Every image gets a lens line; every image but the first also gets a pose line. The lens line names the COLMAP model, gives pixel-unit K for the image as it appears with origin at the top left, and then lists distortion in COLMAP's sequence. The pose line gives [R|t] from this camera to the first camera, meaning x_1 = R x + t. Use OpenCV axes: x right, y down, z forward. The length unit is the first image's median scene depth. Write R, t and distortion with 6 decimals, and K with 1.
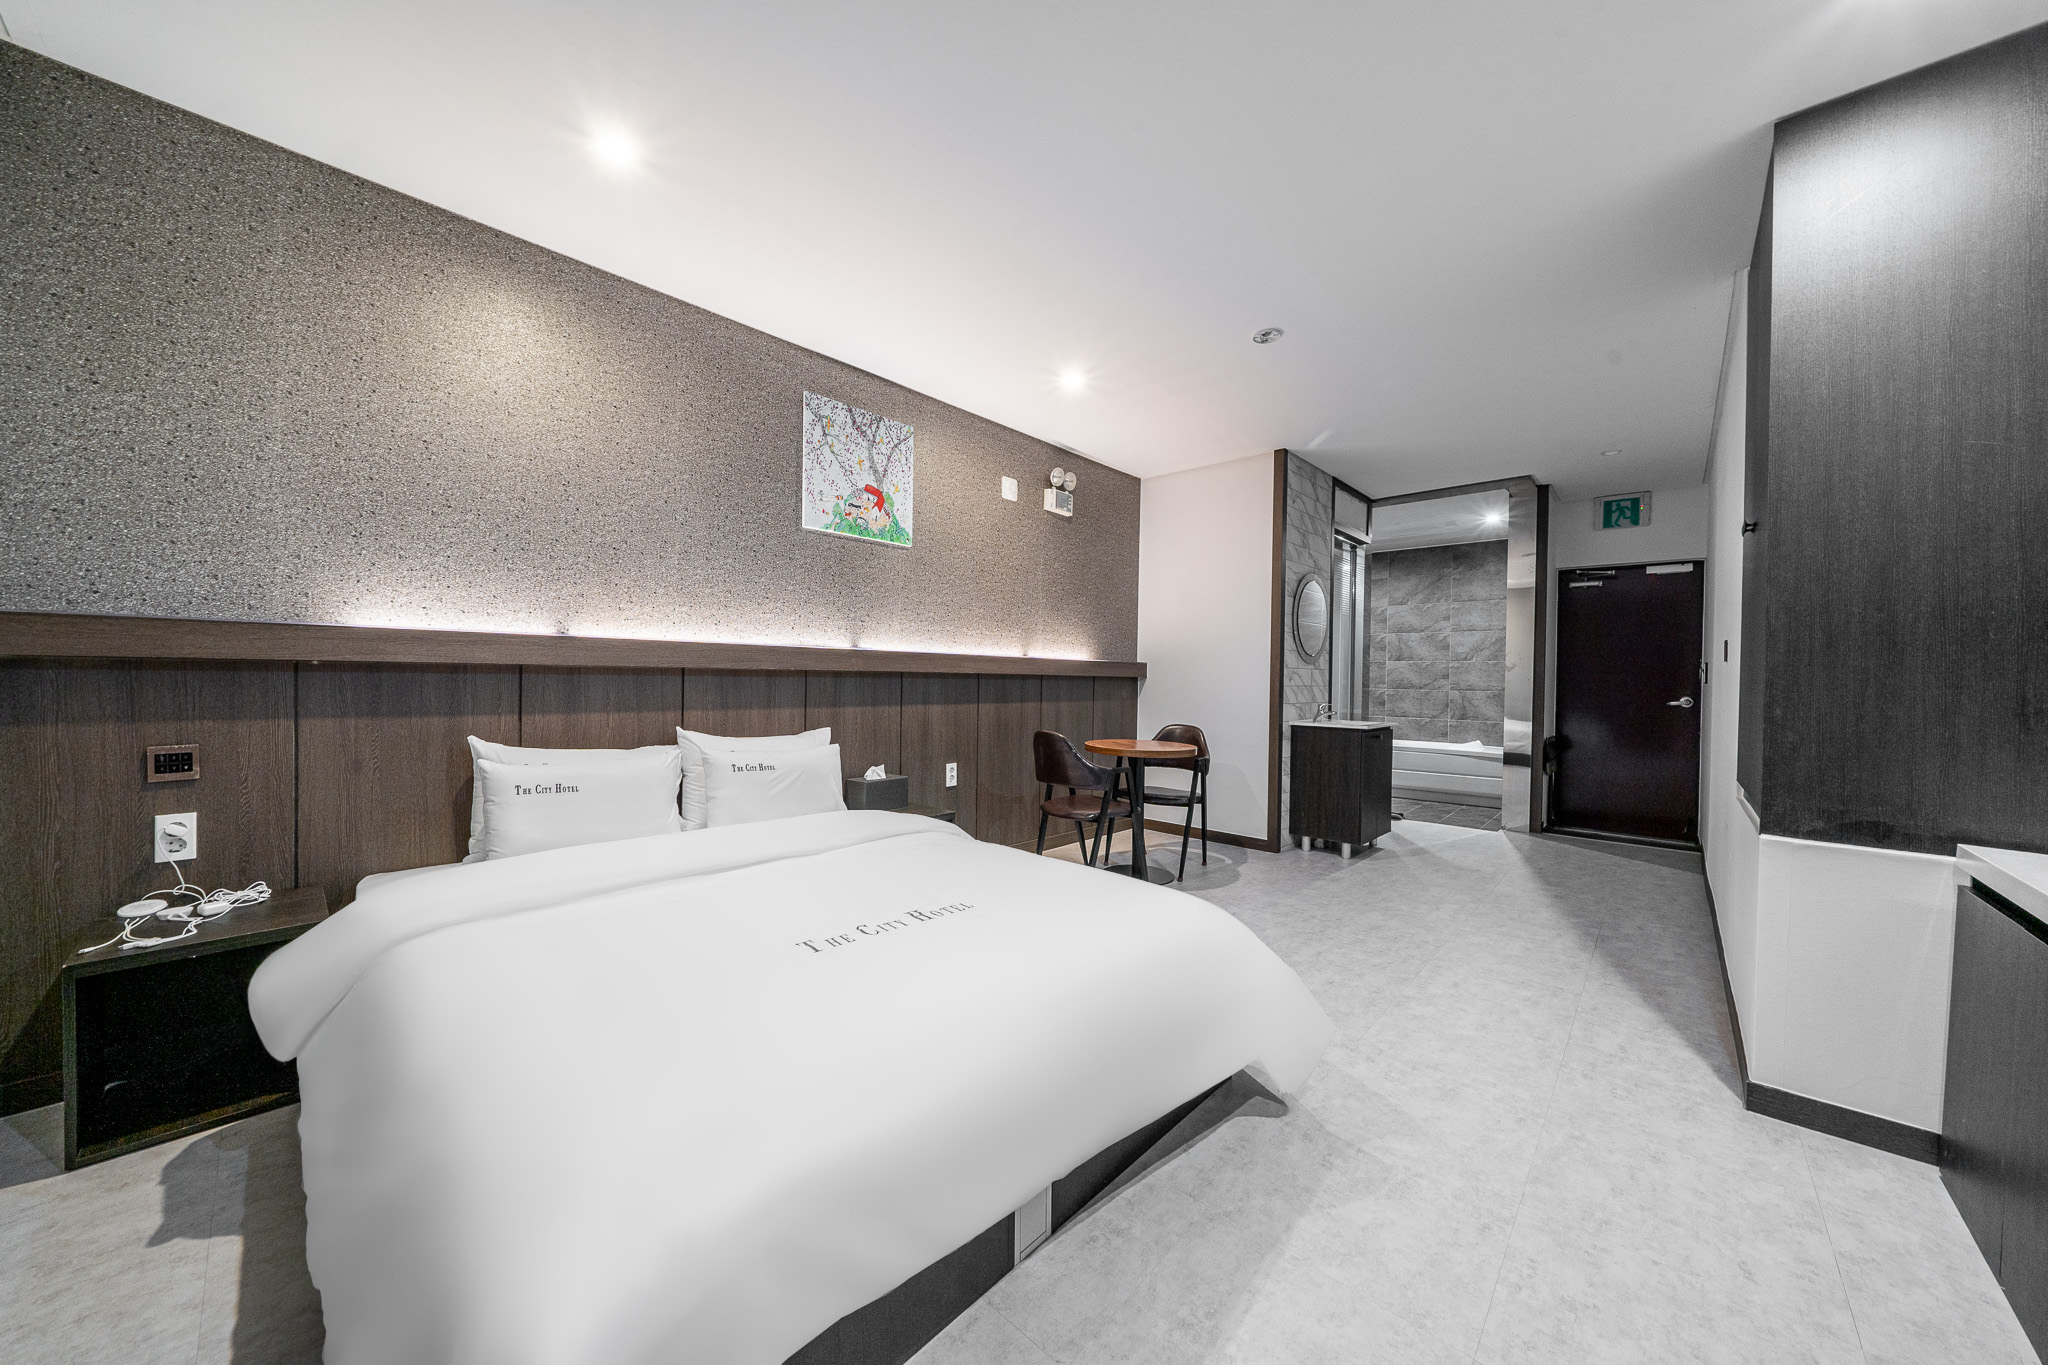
lens RADIAL K [[711.8, 0, 1024.0], [0, 711.8, 682.5], [0, 0, 1]] dist [-0.000863, 0.000247]
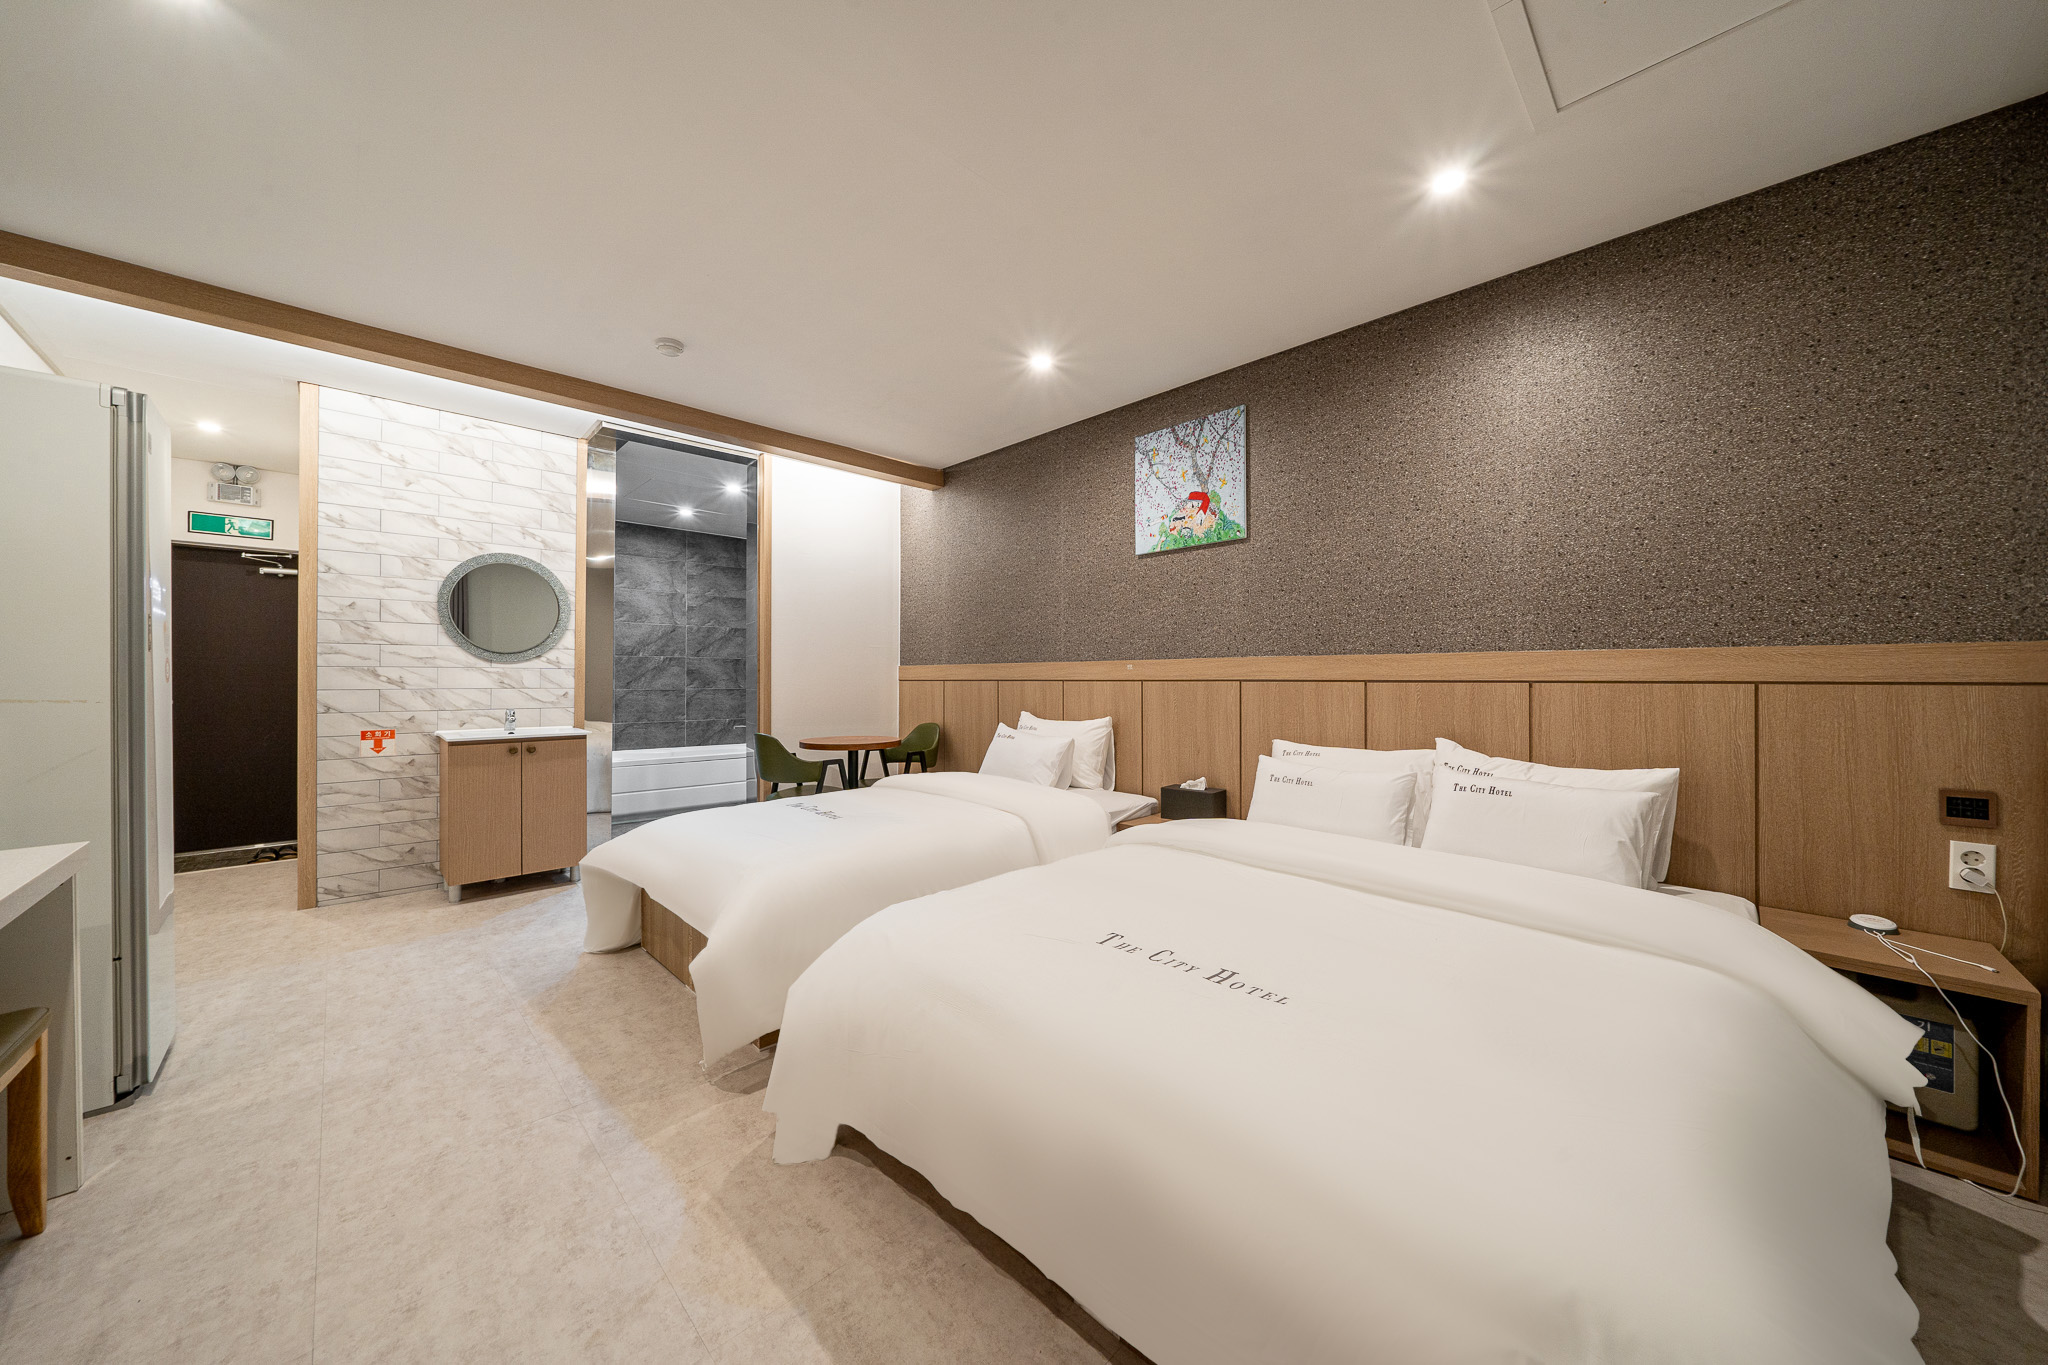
lens RADIAL K [[698.2, 0, 1029.2], [0, 698.2, 676.6], [0, 0, 1]] dist [-0.001527, -0.000096]
pose [[-0.051275, -0.018074, -0.998521, 0.788068], [-0.007064, 0.999818, -0.017735, 0.001147], [0.998660, 0.006144, -0.051393, 0.841085]]
